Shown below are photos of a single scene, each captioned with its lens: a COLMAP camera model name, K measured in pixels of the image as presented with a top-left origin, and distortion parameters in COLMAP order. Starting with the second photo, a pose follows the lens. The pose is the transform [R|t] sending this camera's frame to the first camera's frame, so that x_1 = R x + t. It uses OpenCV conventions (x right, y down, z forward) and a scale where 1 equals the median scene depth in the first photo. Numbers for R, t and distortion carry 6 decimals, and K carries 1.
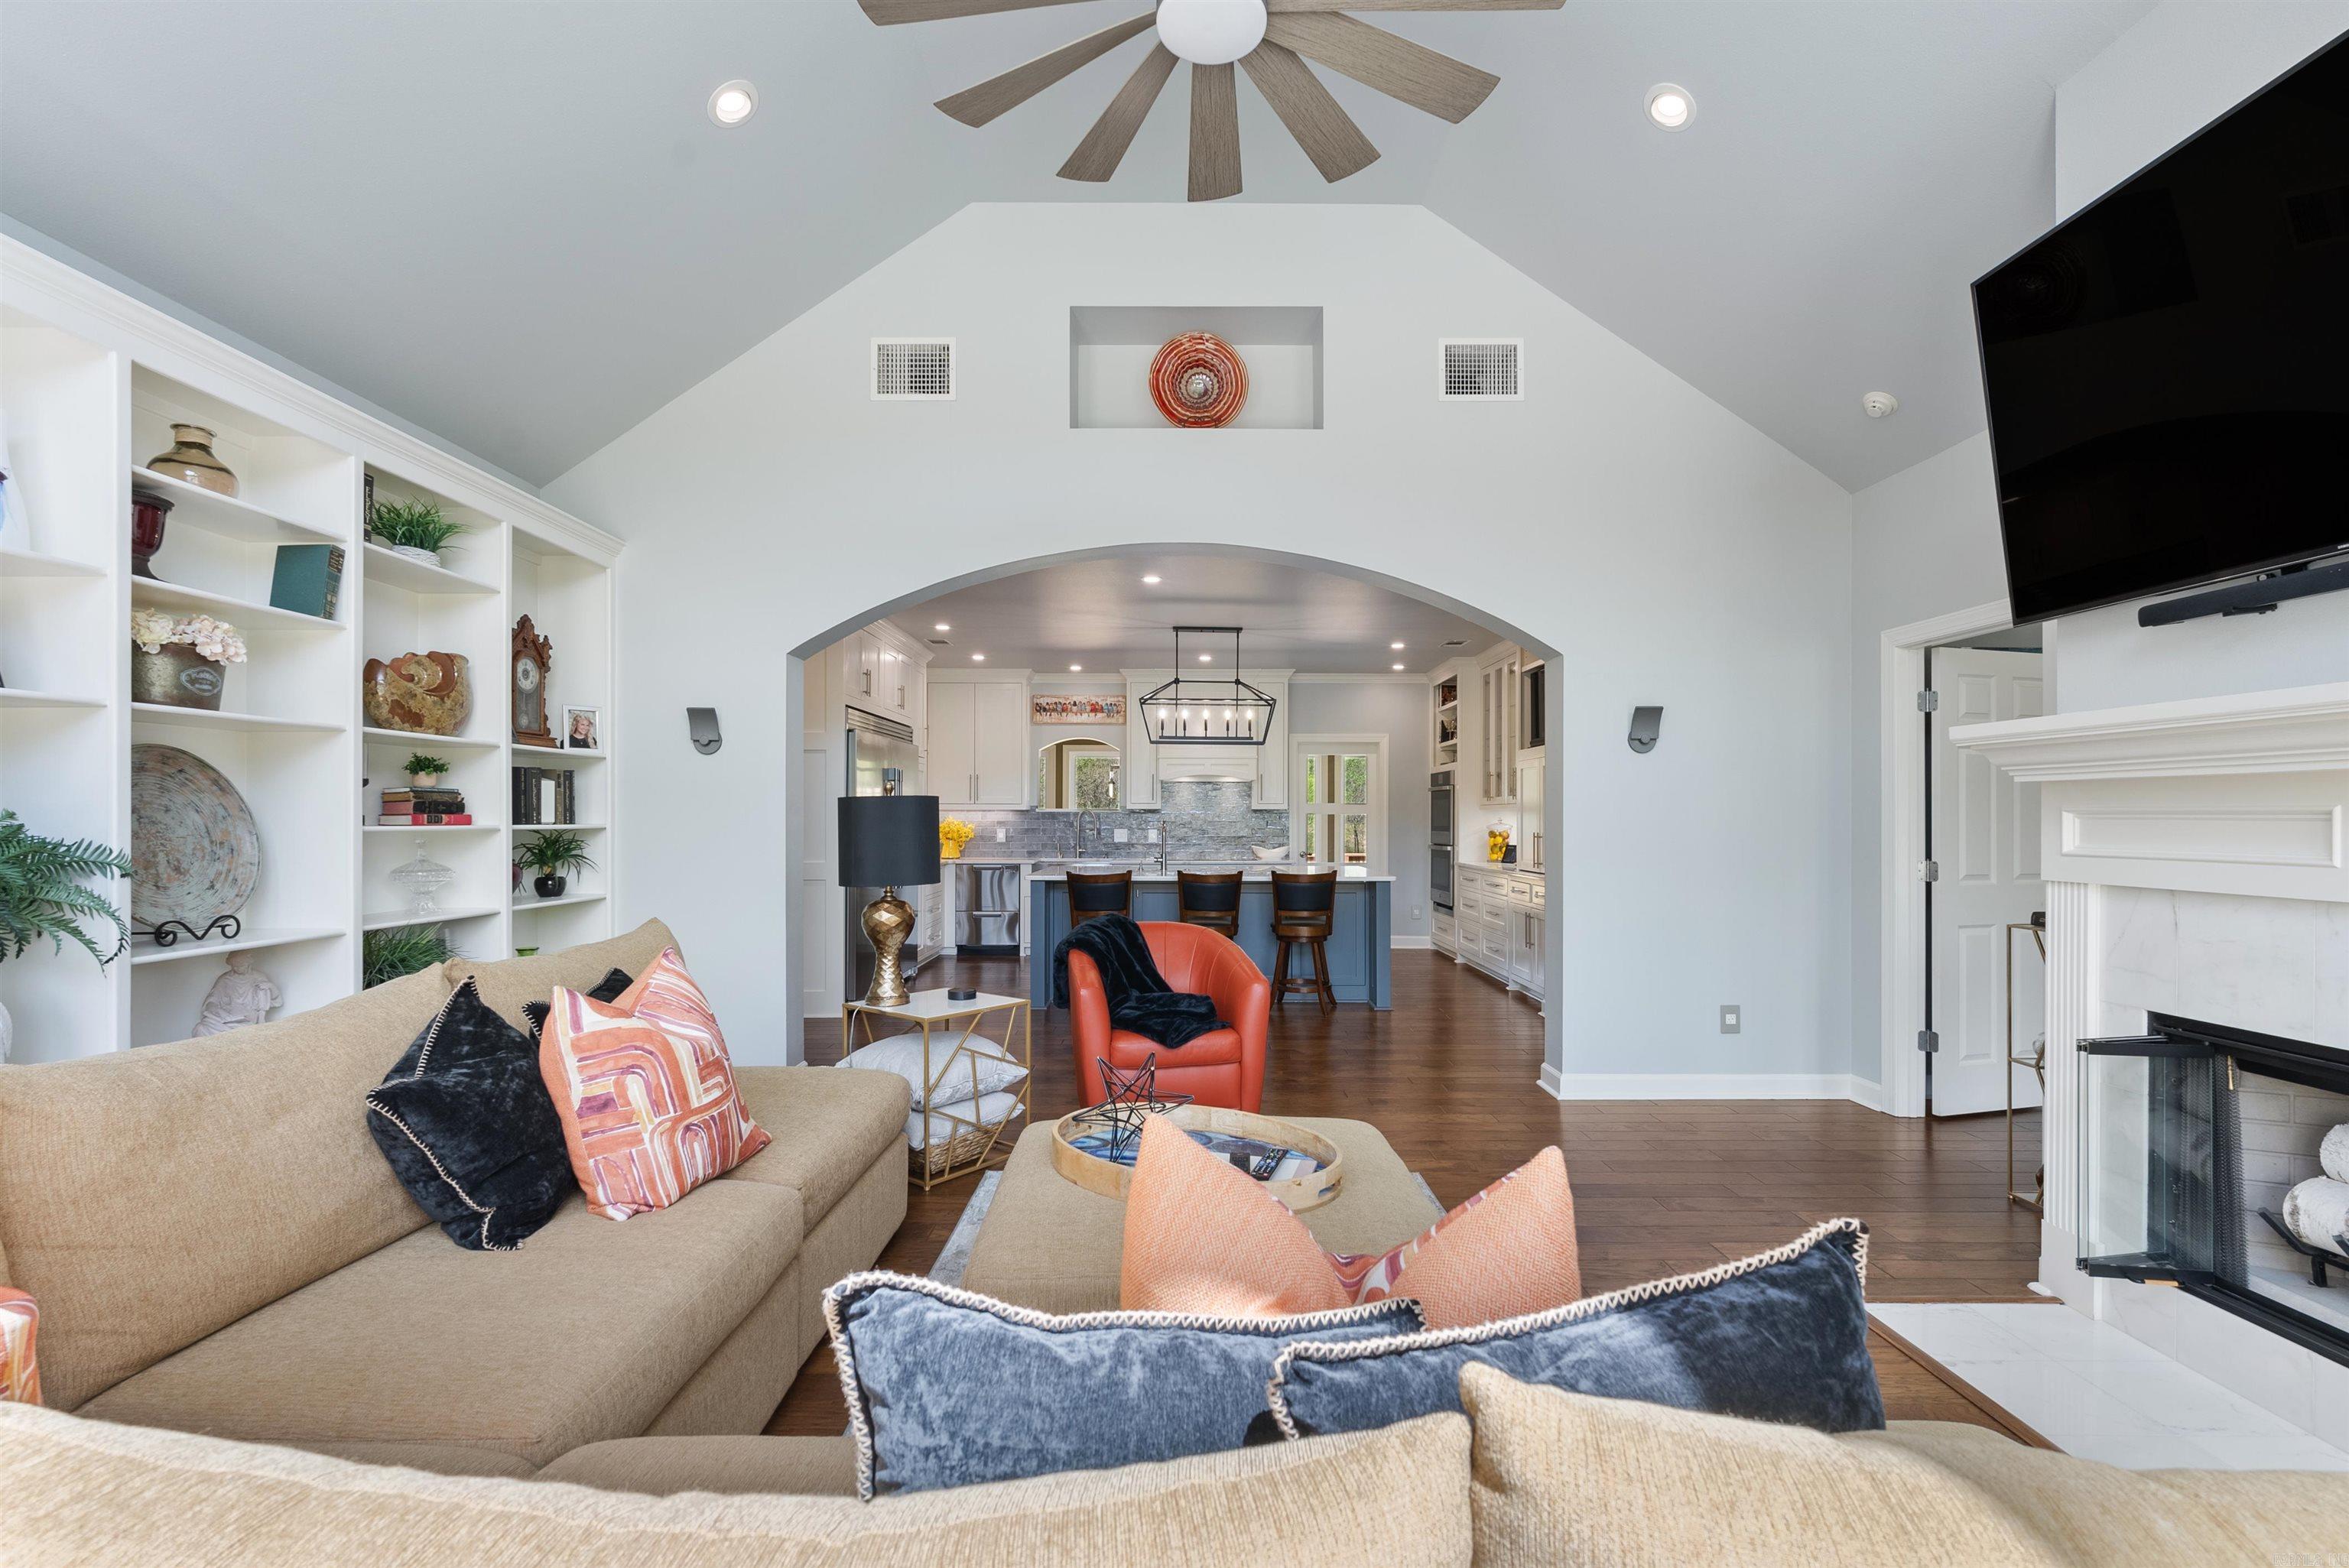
lens RADIAL K [[1036.5, 0, 1181.5], [0, 1036.5, 810.2], [0, 0, 1]] dist [-0.004200, 0.000986]
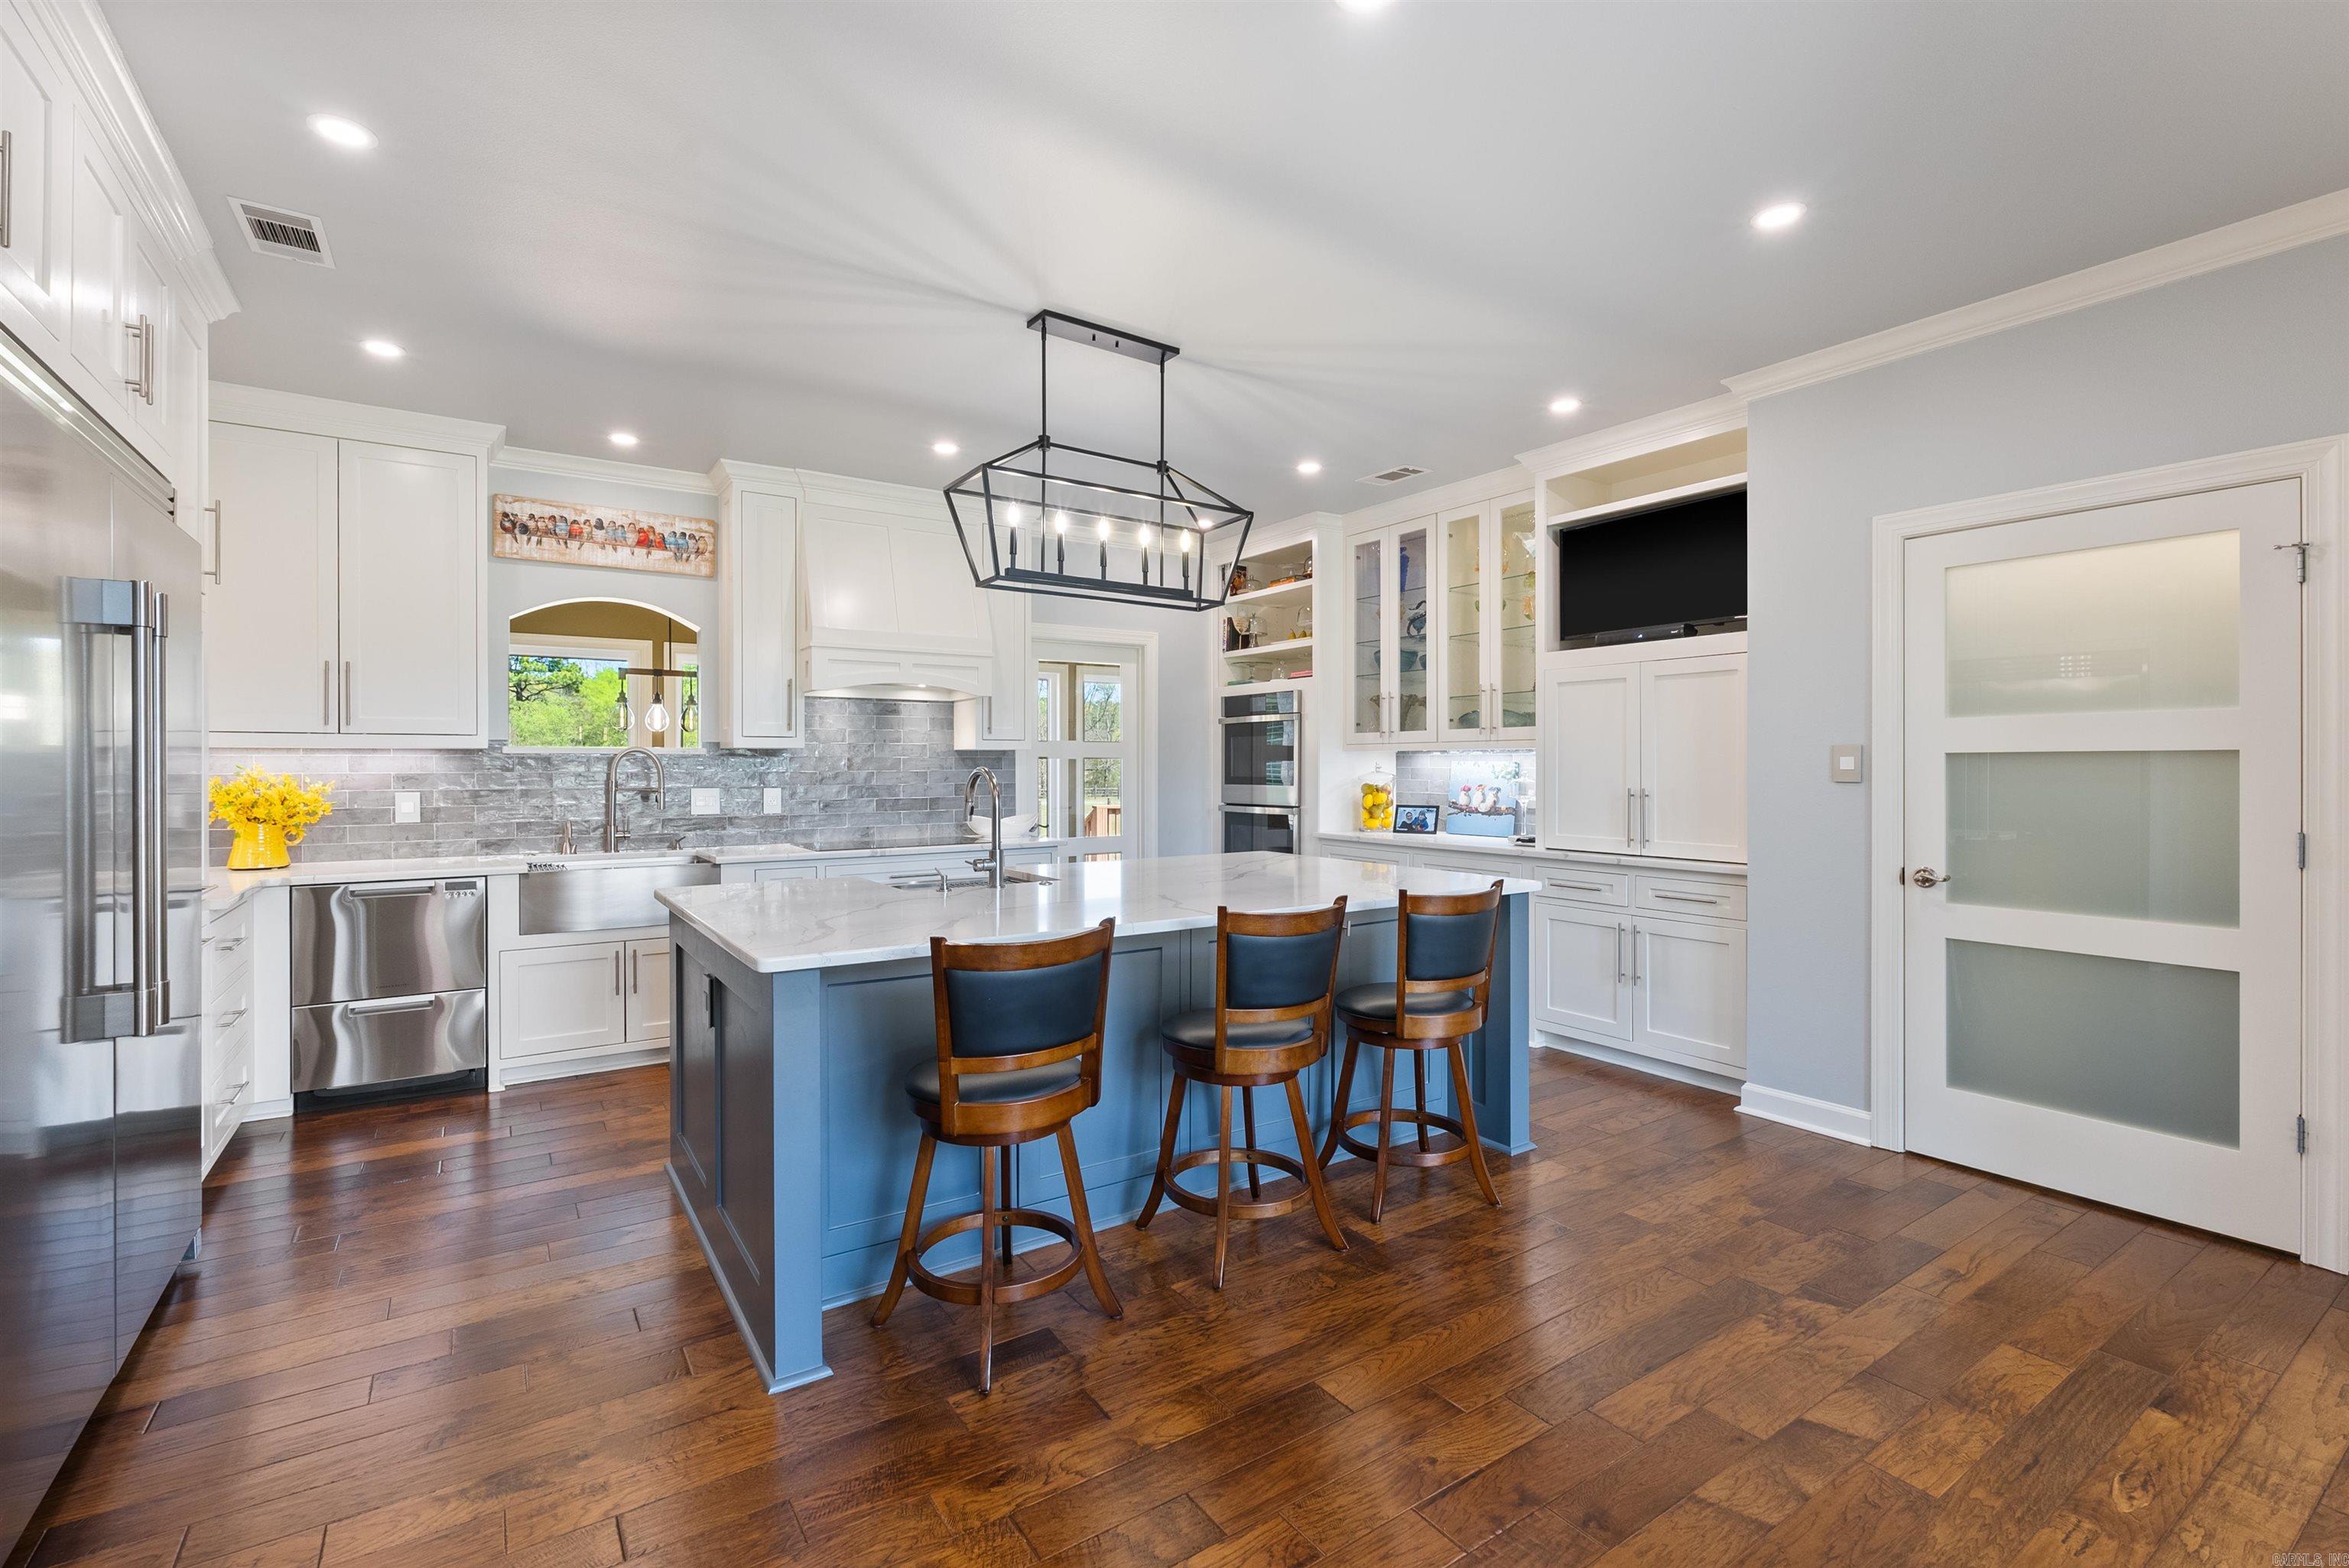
lens RADIAL K [[1036.5, 0, 1173.6], [0, 1036.5, 772.6], [0, 0, 1]] dist [-0.004200, 0.000986]
pose [[0.831480, -0.007780, 0.555501, -0.305610], [-0.001002, 0.999879, 0.015504, 0.005244], [-0.555554, -0.013448, 0.831371, 0.956803]]
